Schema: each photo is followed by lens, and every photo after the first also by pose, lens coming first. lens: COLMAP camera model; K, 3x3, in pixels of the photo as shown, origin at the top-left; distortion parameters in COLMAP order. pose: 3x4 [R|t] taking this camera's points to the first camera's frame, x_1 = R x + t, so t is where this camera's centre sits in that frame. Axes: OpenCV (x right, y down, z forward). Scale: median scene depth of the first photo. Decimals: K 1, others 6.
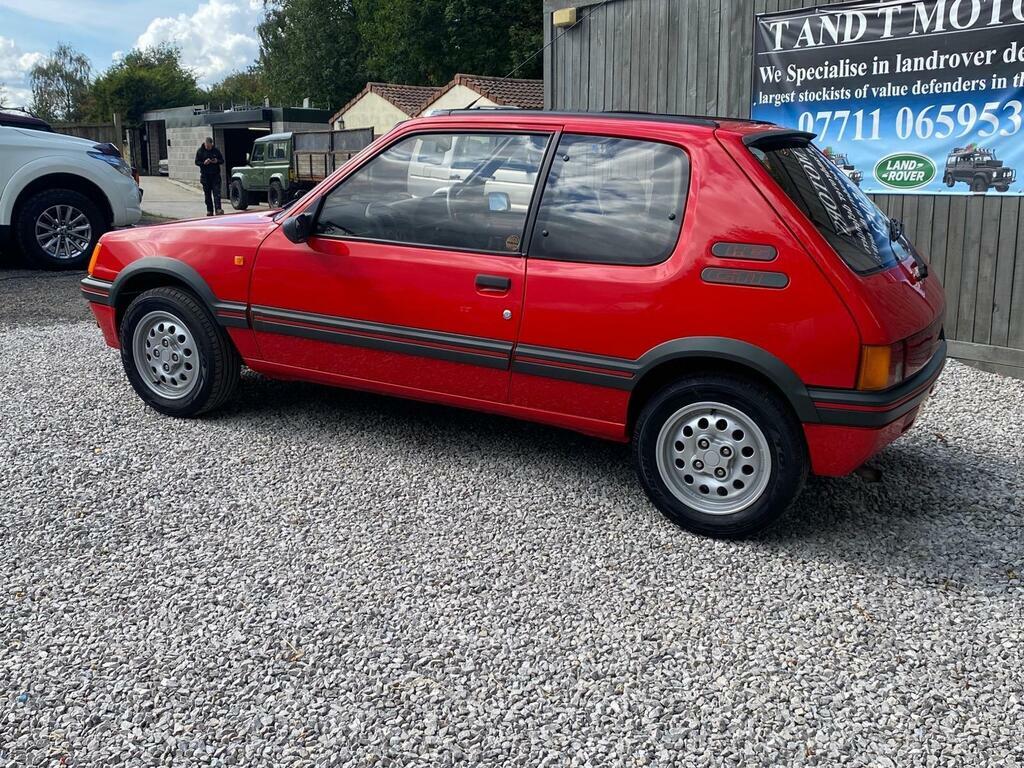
lens RADIAL K [[1011.3, 0, 513.0], [0, 1011.3, 374.6], [0, 0, 1]] dist [0.051576, -0.099397]
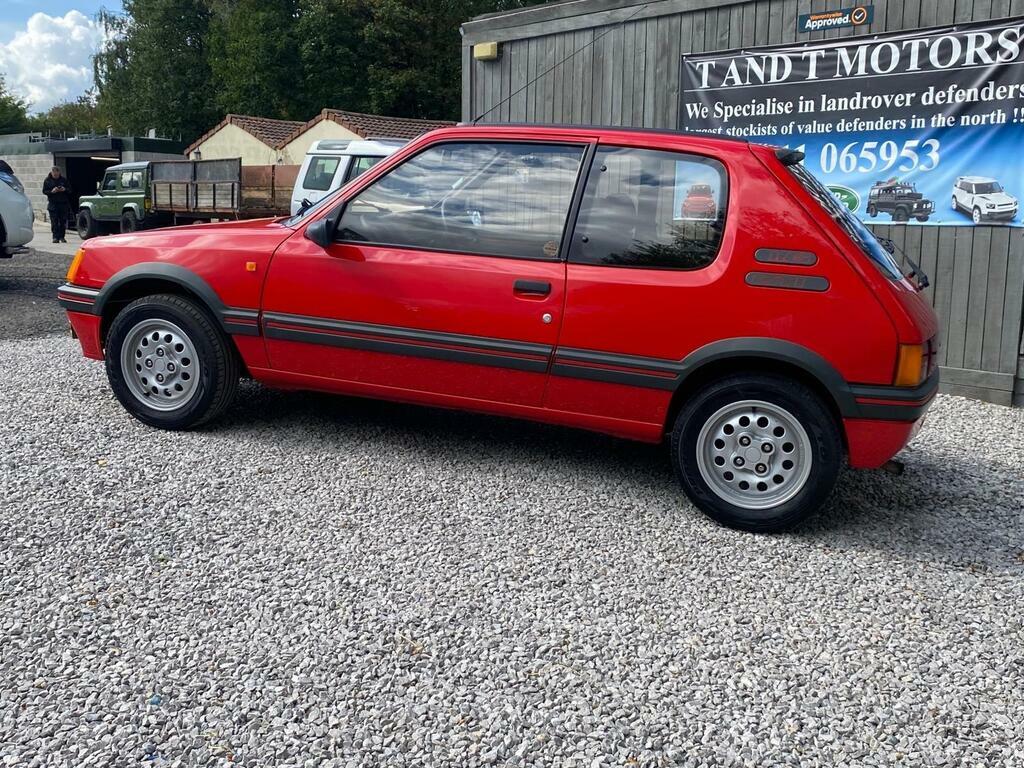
lens RADIAL K [[1009.8, 0, 507.0], [0, 1009.8, 362.3], [0, 0, 1]] dist [0.049478, -0.113091]
pose [[0.988317, 0.000322, 0.152415, -0.124910], [0.007501, 0.998683, -0.050748, 0.022577], [-0.152230, 0.051298, 0.987013, 0.001975]]
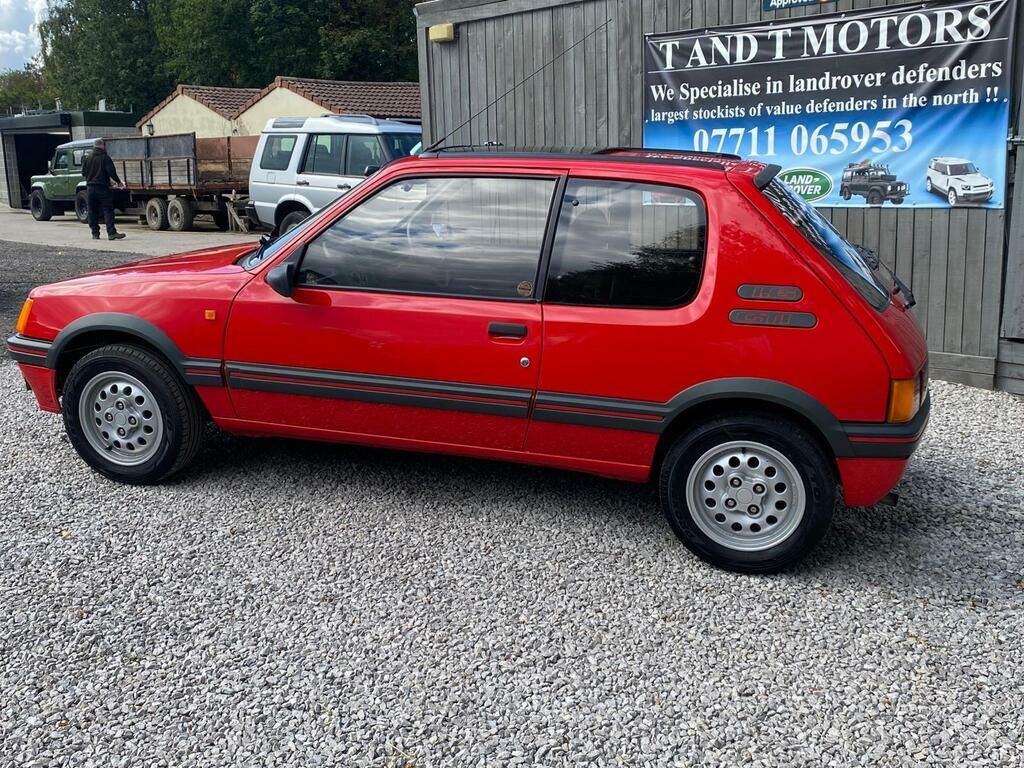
lens RADIAL K [[1010.5, 0, 505.9], [0, 1010.5, 349.5], [0, 0, 1]] dist [0.046975, -0.116888]
pose [[0.982206, -0.055765, 0.179336, -0.123089], [0.058909, 0.998188, -0.012250, -0.038007], [-0.178328, 0.022596, 0.983712, 0.026985]]
